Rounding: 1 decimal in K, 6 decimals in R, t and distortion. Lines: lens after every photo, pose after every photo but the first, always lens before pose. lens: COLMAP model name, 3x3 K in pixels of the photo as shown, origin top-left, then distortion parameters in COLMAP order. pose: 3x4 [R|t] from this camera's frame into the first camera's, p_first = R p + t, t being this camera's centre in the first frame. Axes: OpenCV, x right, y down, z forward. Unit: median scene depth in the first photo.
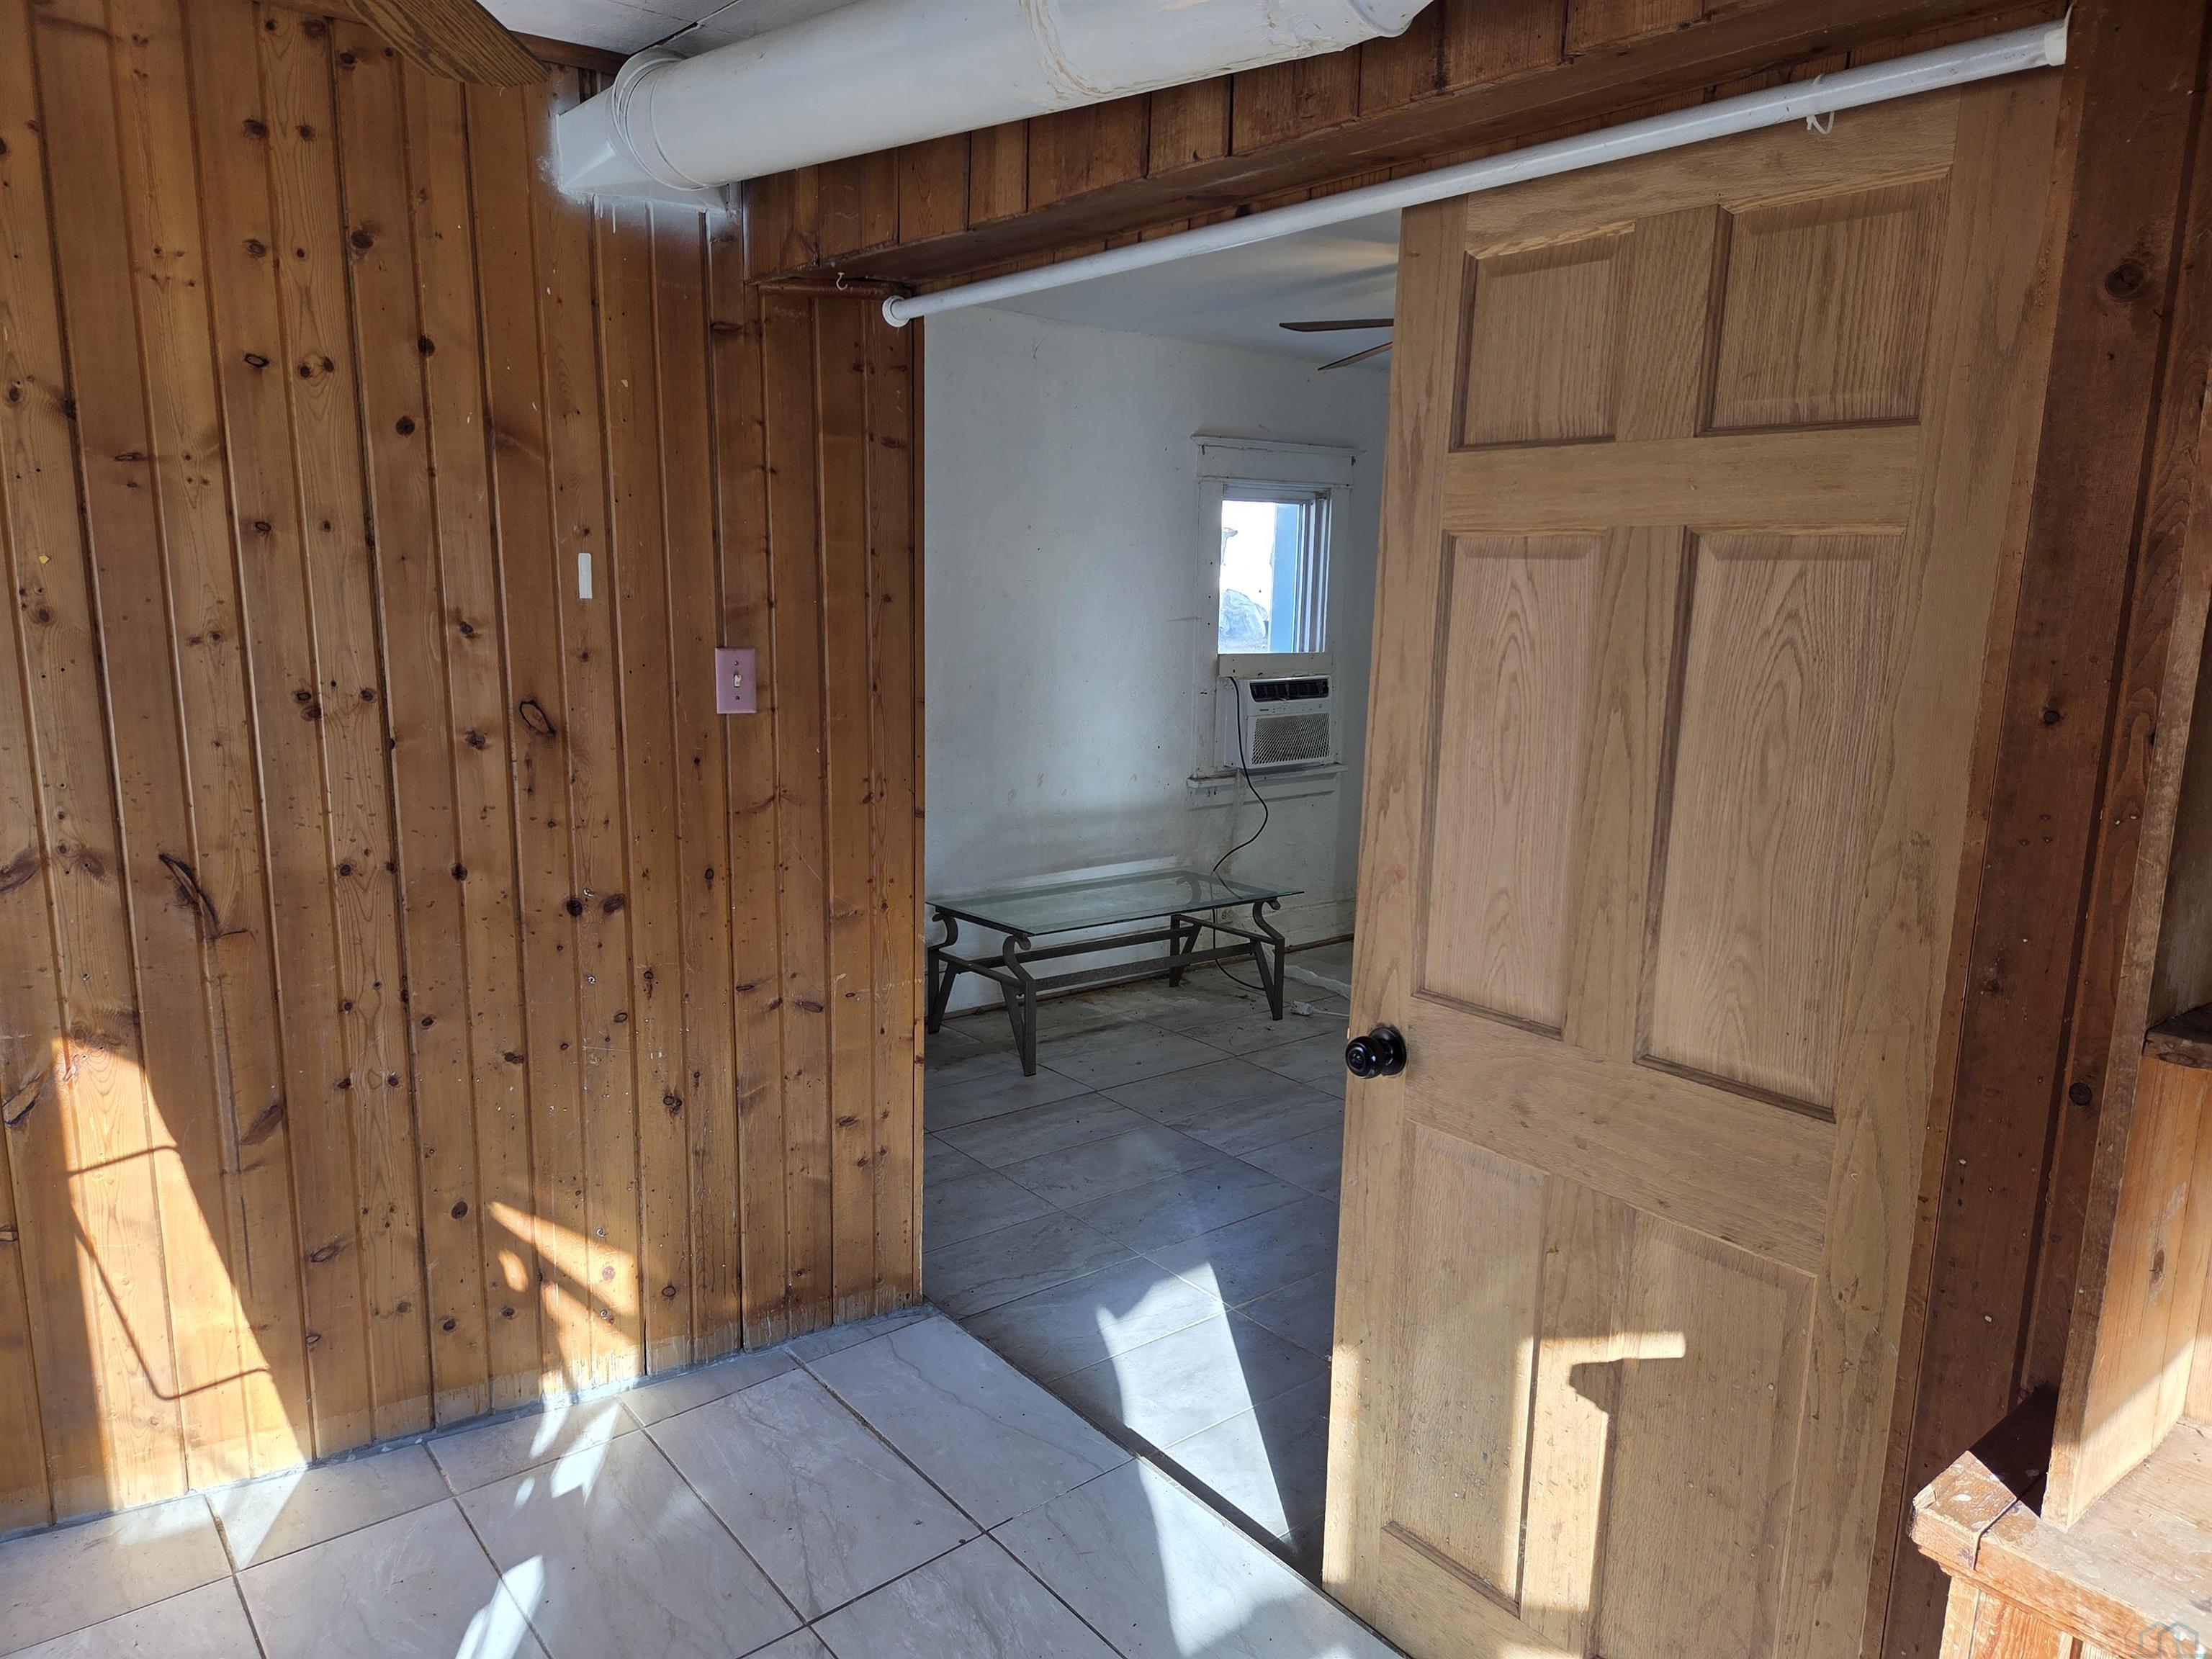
lens RADIAL K [[1474.4, 0, 1110.4], [0, 1474.4, 839.2], [0, 0, 1]] dist [0.076220, -0.069064]
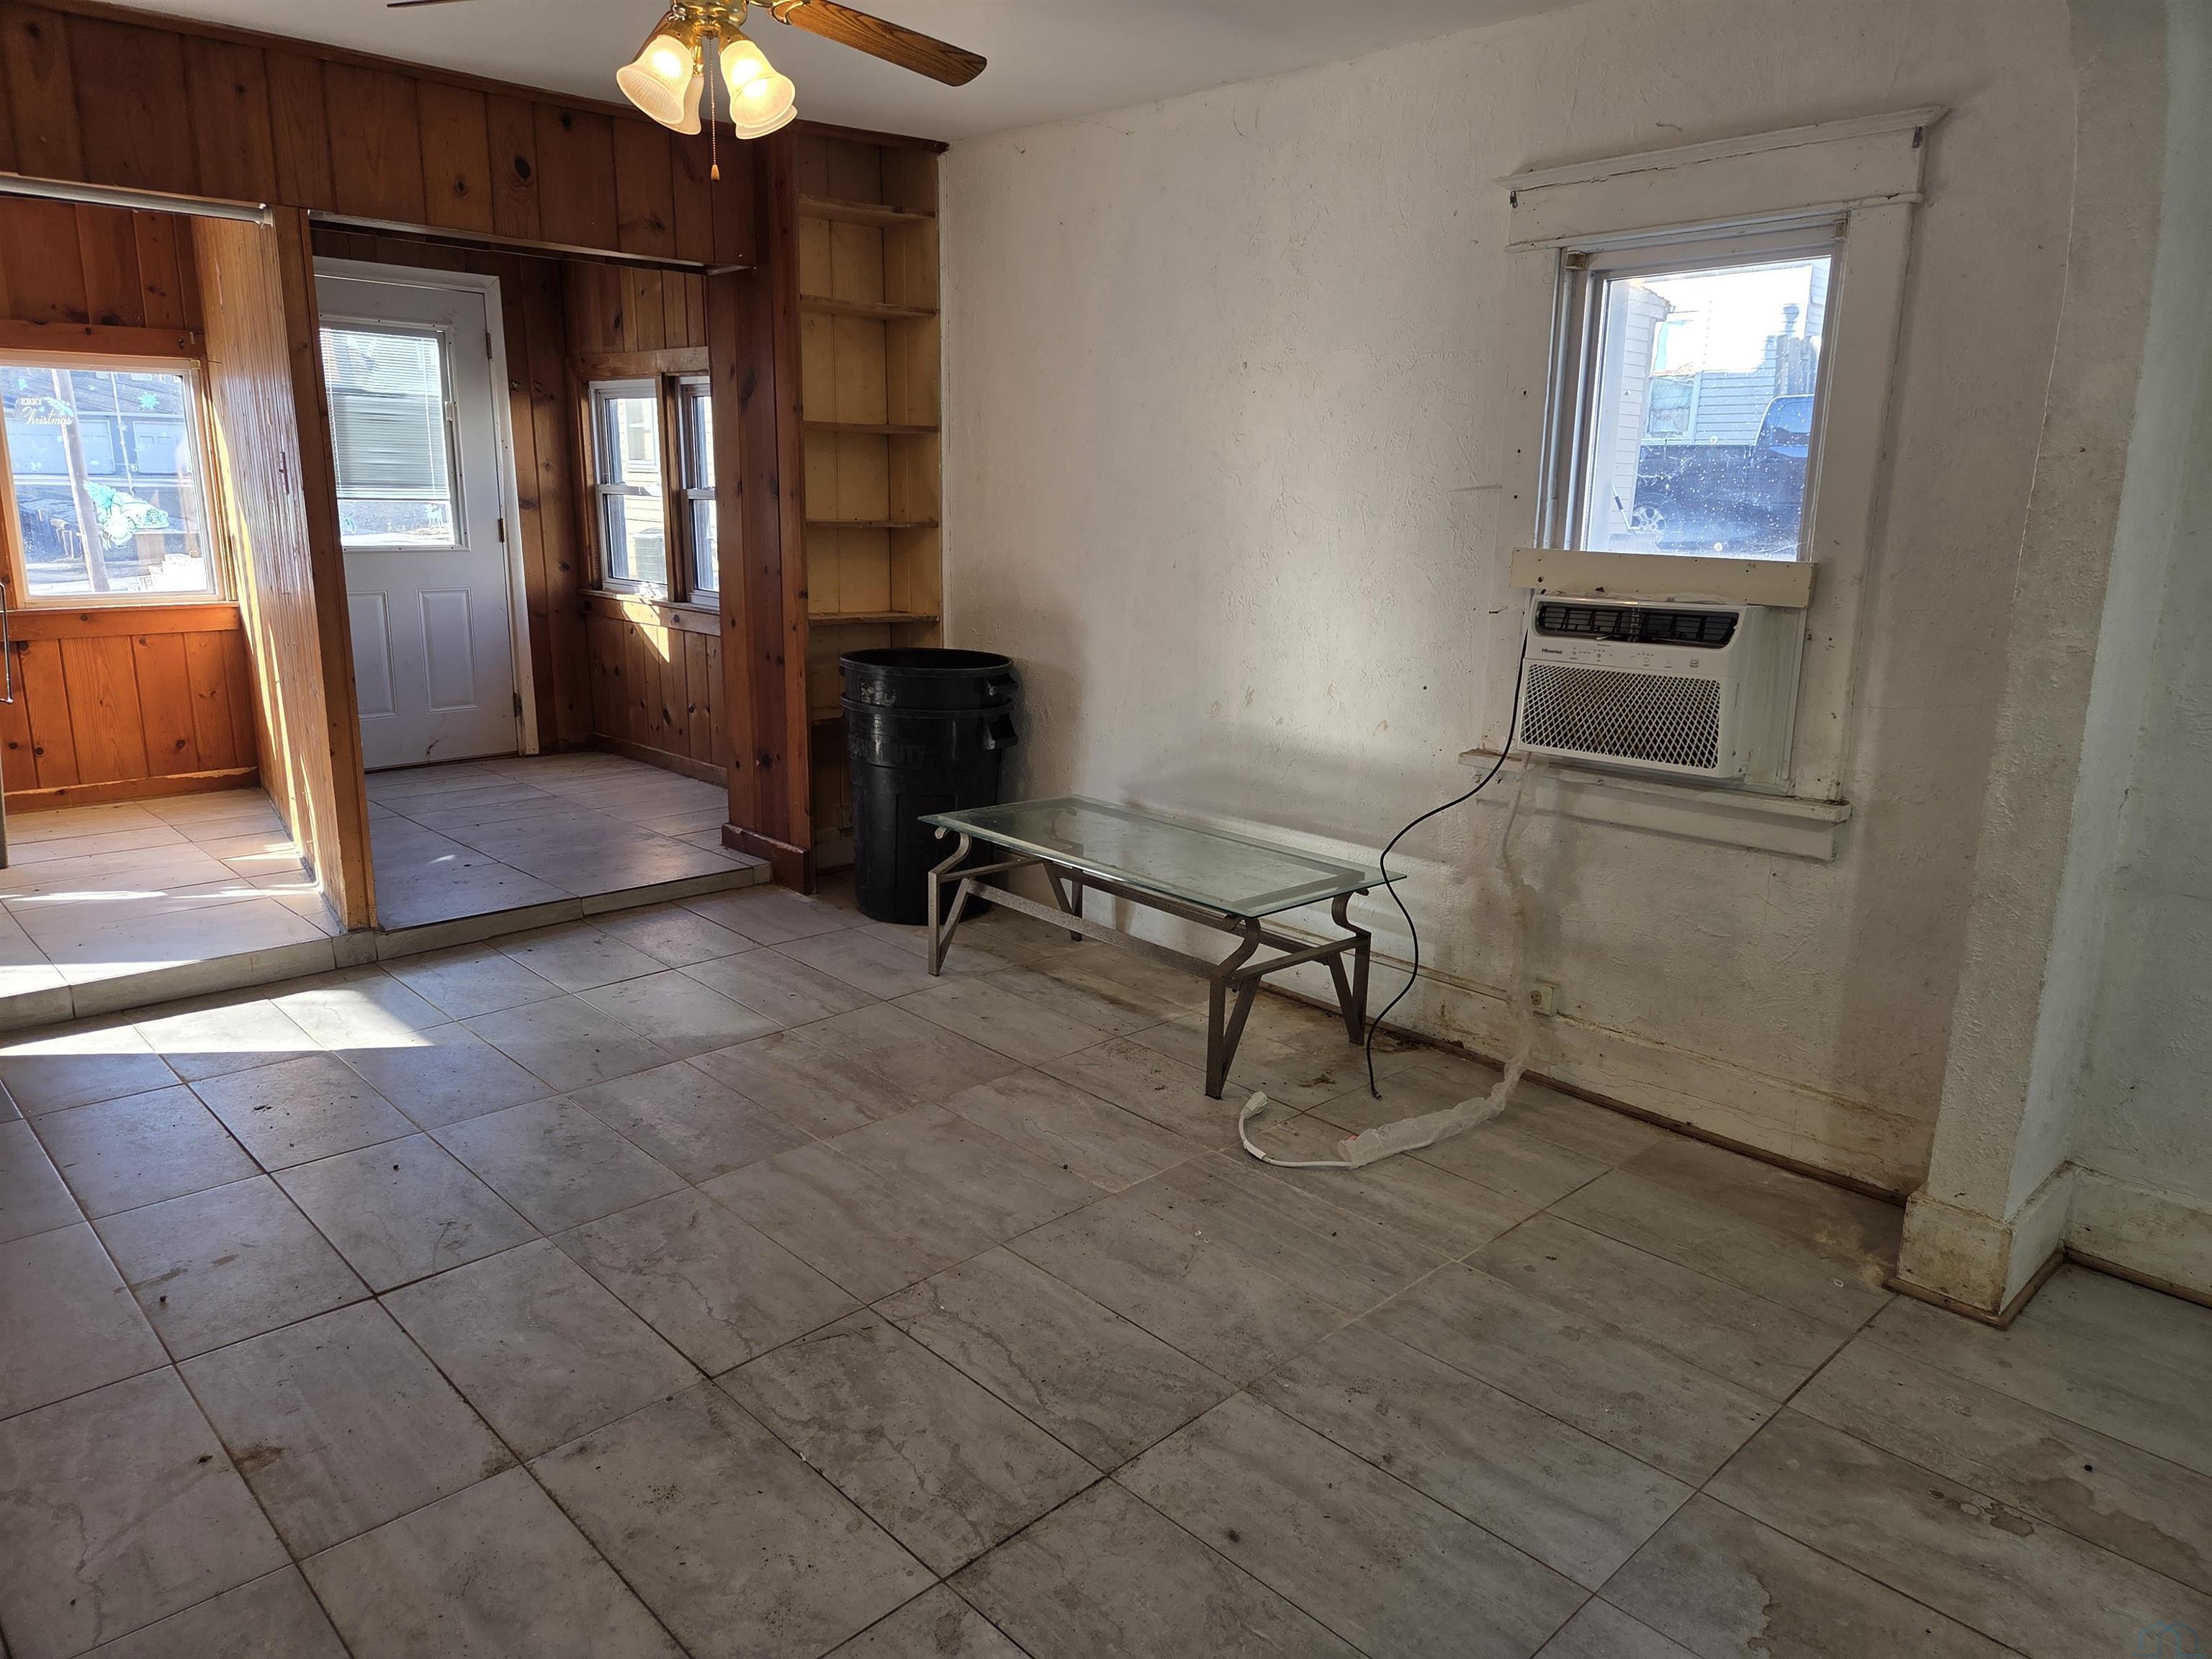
lens RADIAL K [[1474.4, 0, 1108.6], [0, 1474.4, 813.6], [0, 0, 1]] dist [0.076220, -0.069064]
pose [[0.070519, 0.192227, -0.978813, 2.090517], [-0.195431, 0.964902, 0.175415, -0.298343], [0.978179, 0.178920, 0.105611, 2.488096]]
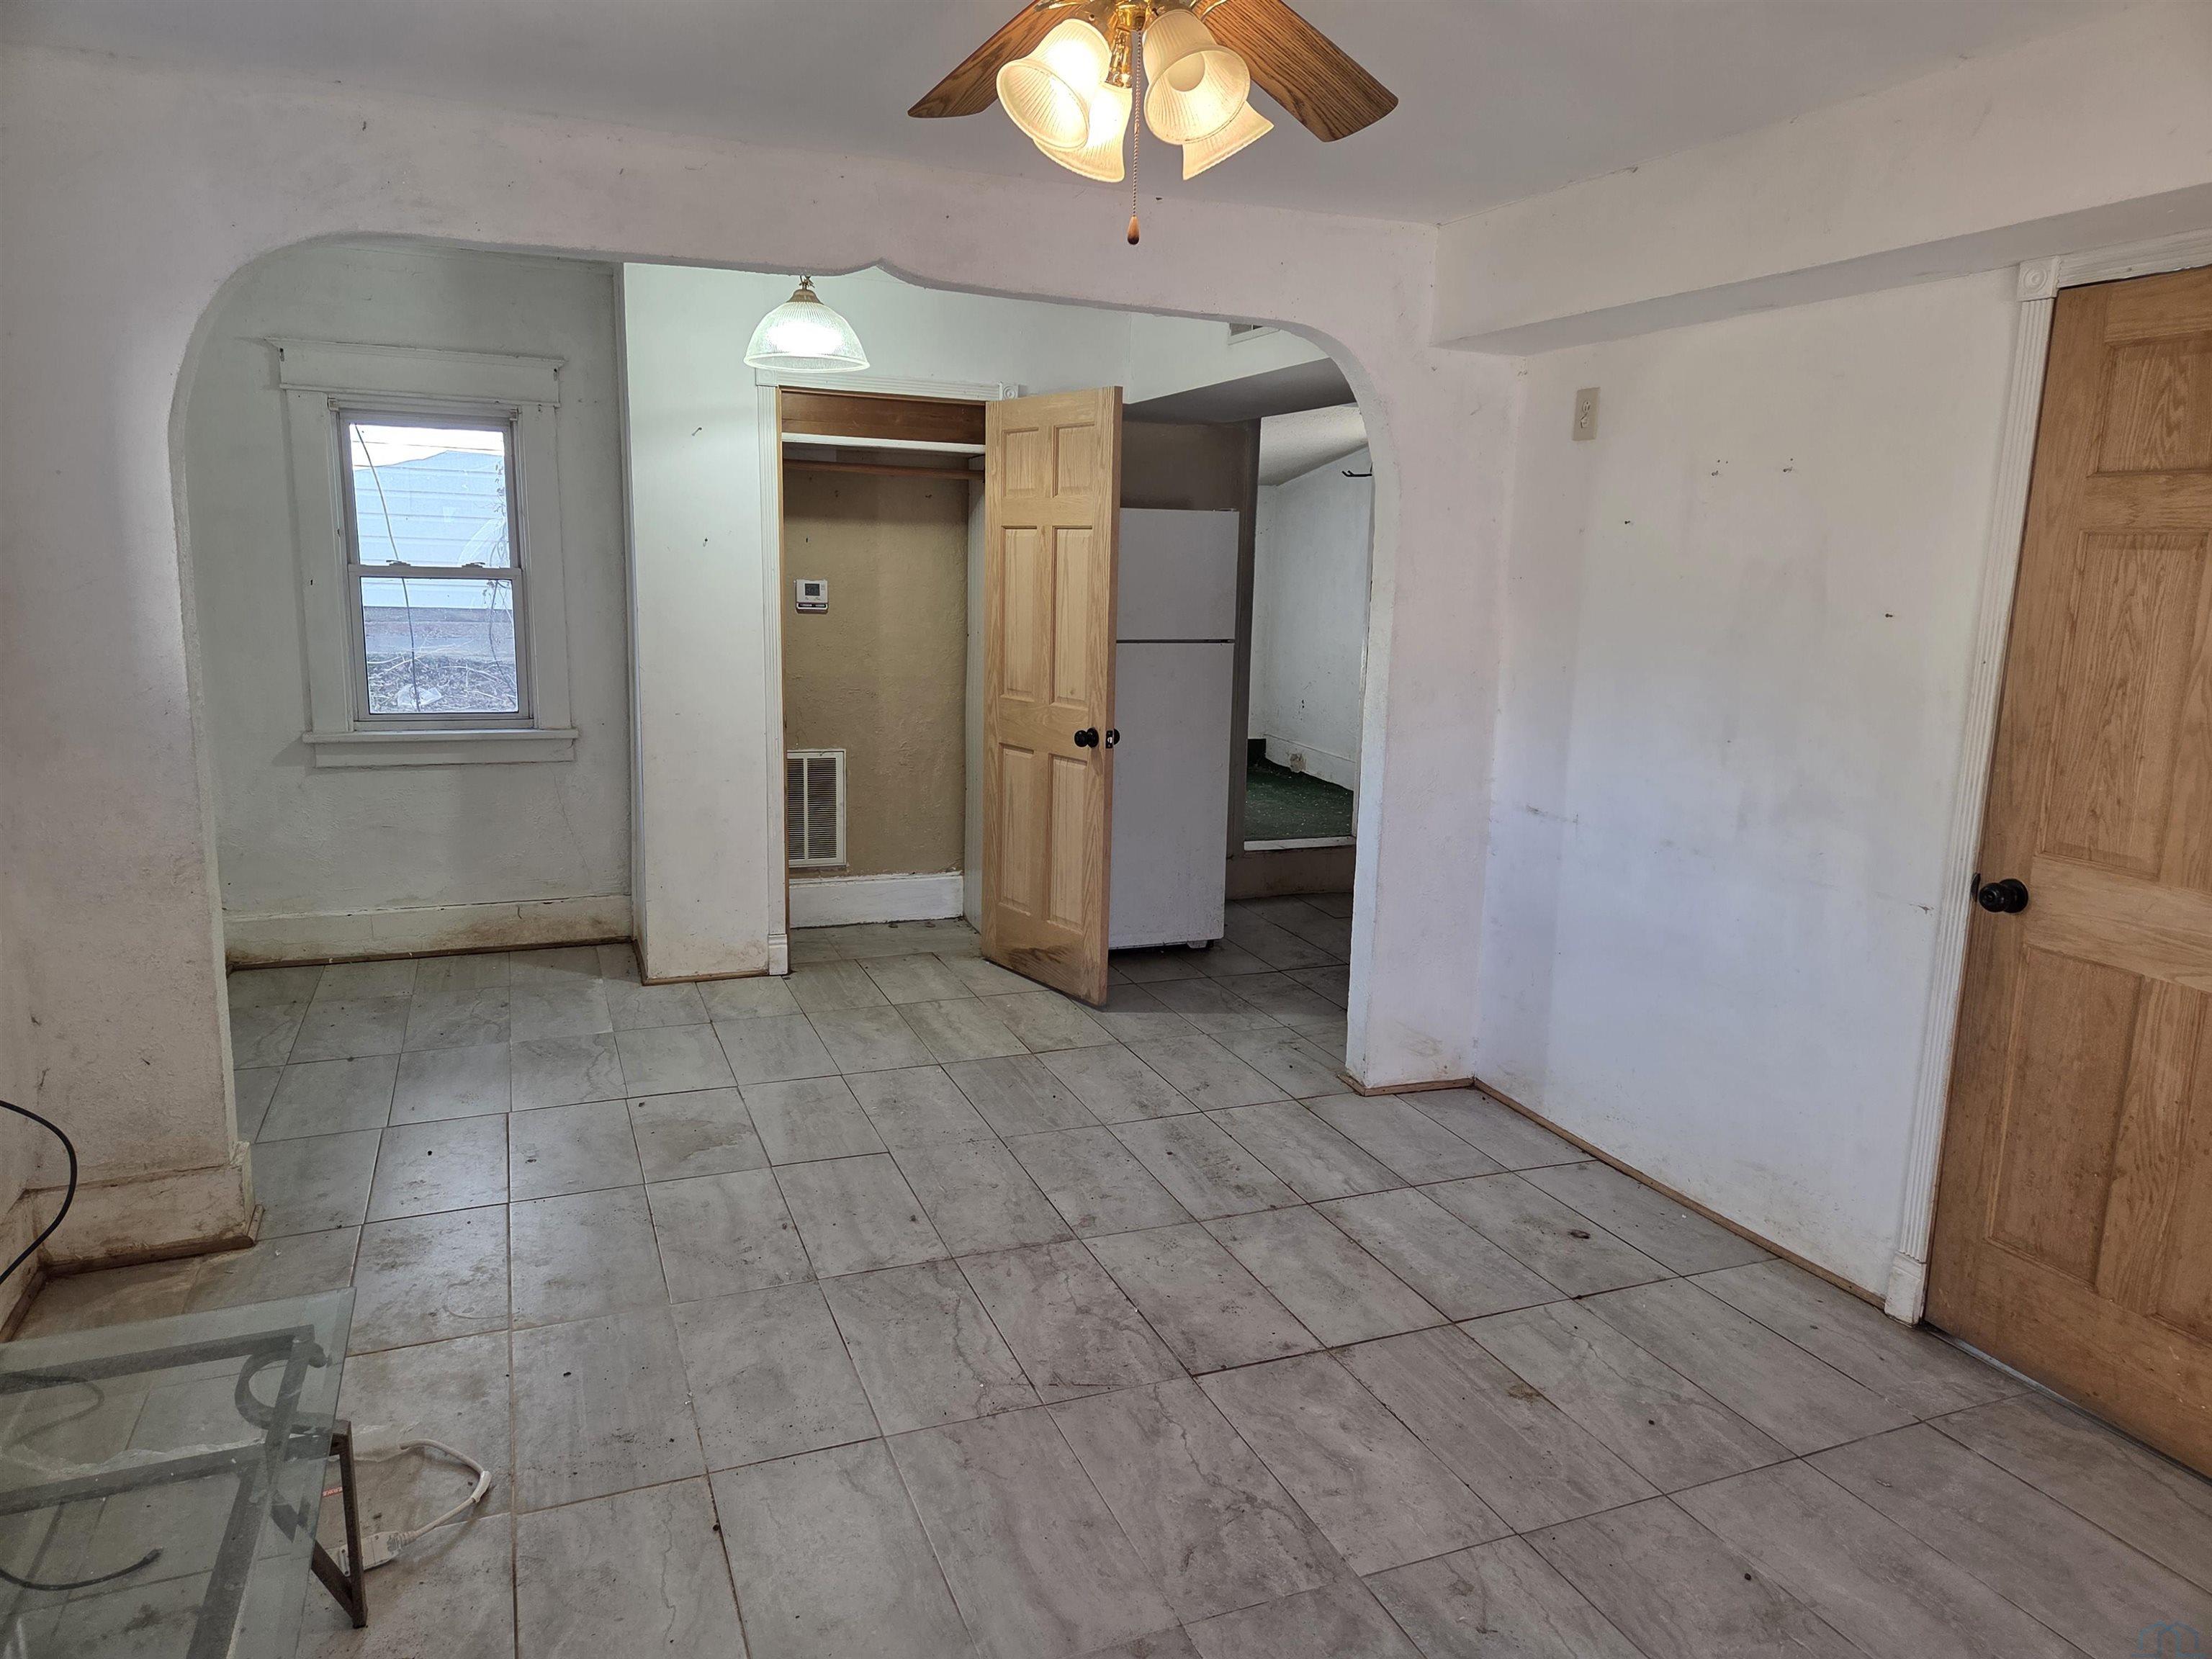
lens RADIAL K [[1474.4, 0, 1116.6], [0, 1474.4, 811.5], [0, 0, 1]] dist [0.076220, -0.069064]
pose [[0.302975, -0.183891, 0.935088, -0.479006], [0.149451, 0.978234, 0.143952, -0.343796], [-0.941207, 0.096136, 0.323863, 1.886727]]
